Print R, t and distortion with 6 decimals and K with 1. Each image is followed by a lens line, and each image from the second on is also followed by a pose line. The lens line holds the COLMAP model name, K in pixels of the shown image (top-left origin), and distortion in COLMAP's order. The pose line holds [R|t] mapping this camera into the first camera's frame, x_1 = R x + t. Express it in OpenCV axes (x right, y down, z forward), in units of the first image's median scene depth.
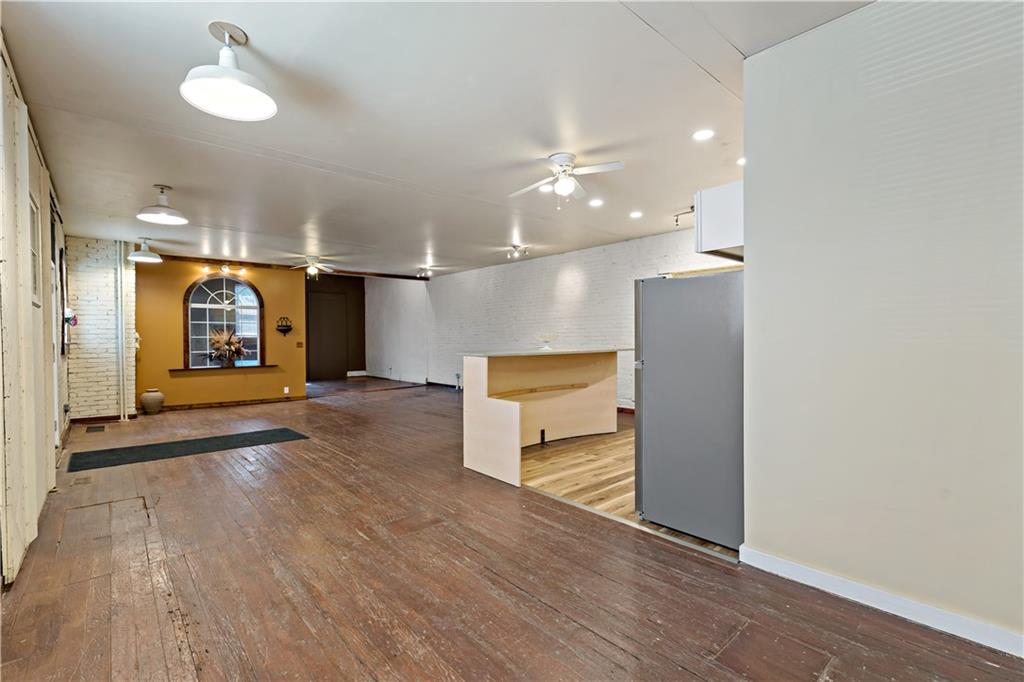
lens RADIAL K [[452.2, 0, 512.3], [0, 452.2, 342.1], [0, 0, 1]] dist [0.003456, 0.000136]
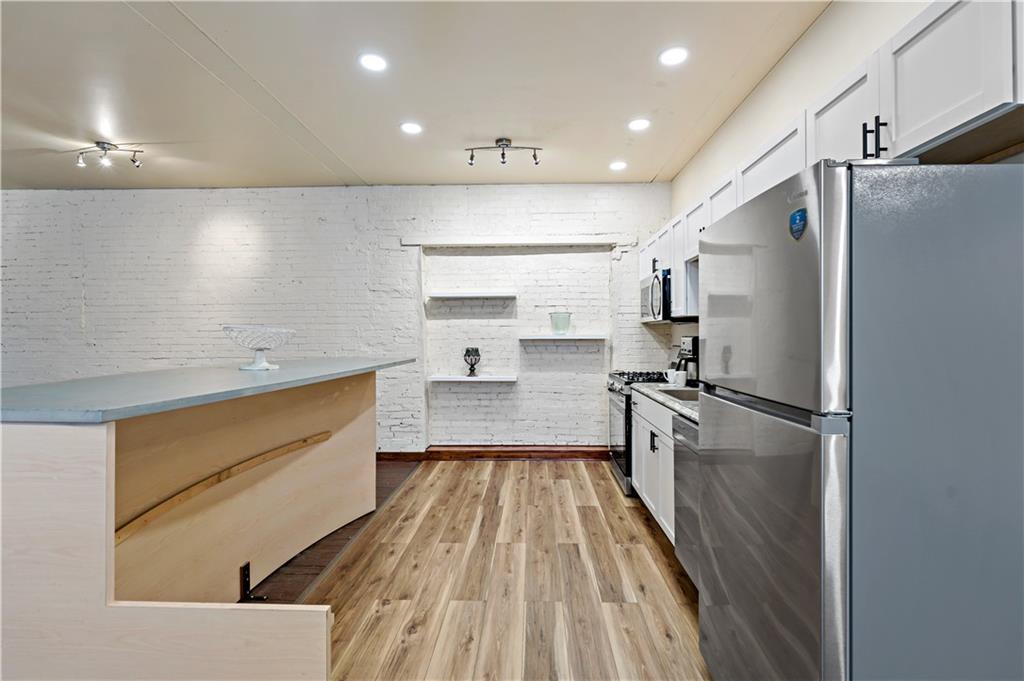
lens RADIAL K [[452.2, 0, 518.2], [0, 452.2, 341.1], [0, 0, 1]] dist [0.003456, 0.000136]
pose [[0.683215, 0.002338, 0.730213, -0.050304], [0.002556, 0.999981, -0.005593, -0.003223], [-0.730212, 0.005688, 0.683196, 0.433374]]
